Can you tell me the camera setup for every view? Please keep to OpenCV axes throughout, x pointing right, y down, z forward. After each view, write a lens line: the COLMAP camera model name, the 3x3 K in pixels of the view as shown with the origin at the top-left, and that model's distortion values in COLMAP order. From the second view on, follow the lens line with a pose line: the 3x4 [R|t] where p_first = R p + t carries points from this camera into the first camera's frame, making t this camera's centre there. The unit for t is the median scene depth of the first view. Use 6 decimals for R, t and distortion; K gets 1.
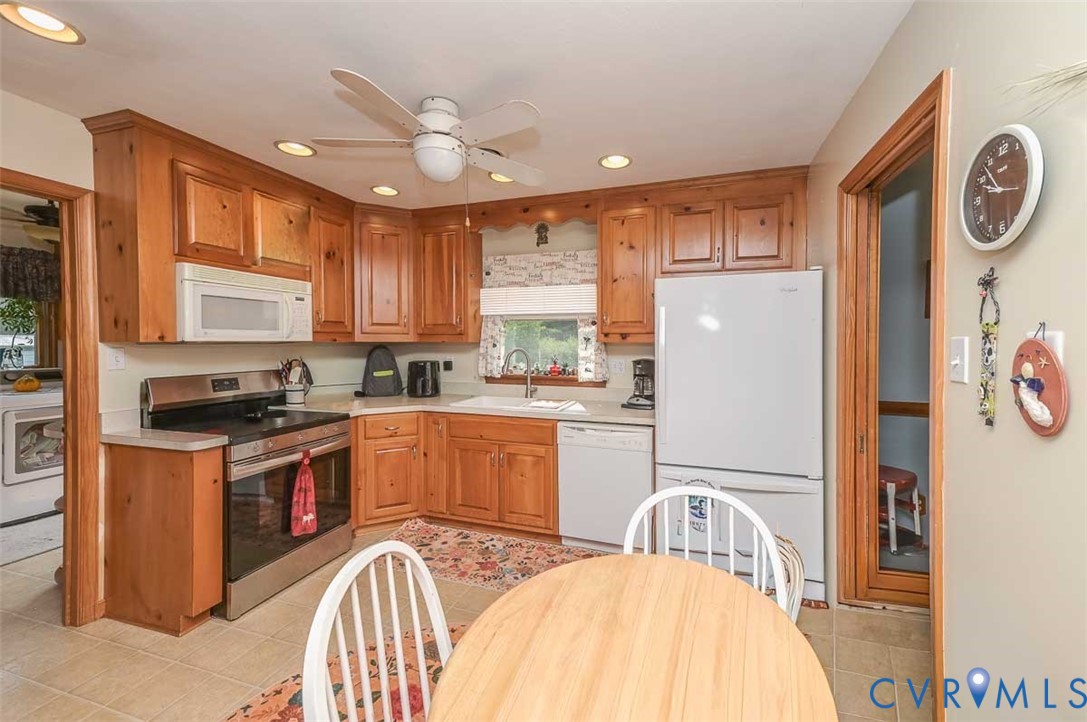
lens RADIAL K [[428.0, 0, 543.9], [0, 428.0, 344.9], [0, 0, 1]] dist [0.000047, -0.000116]
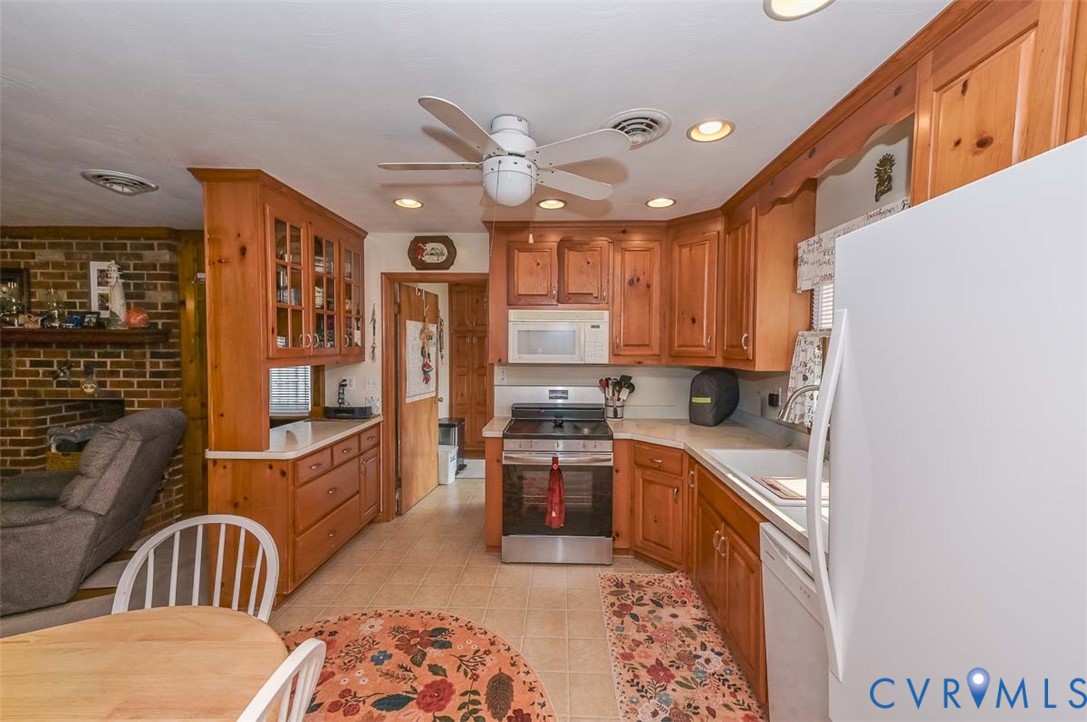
lens RADIAL K [[419.4, 0, 556.9], [0, 419.4, 362.1], [0, 0, 1]] dist [0.021490, 0.000019]
pose [[0.317396, 0.031746, -0.947761, 0.448805], [-0.015454, 0.999480, 0.028303, -0.041674], [0.948167, 0.005664, 0.317722, 0.529118]]
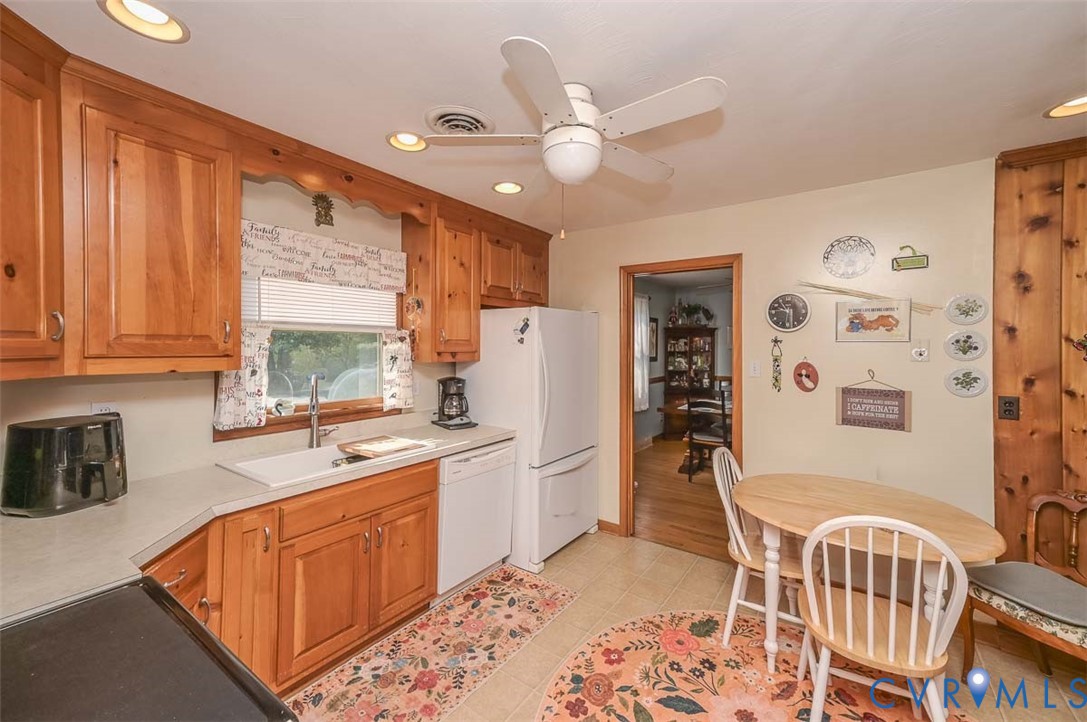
lens RADIAL K [[445.1, 0, 546.6], [0, 445.1, 342.2], [0, 0, 1]] dist [0.021287, 0.000053]
pose [[0.277393, 0.005592, 0.960740, -0.723153], [0.005235, 0.999959, -0.007332, -0.040974], [-0.960742, 0.007064, 0.277352, 0.530618]]
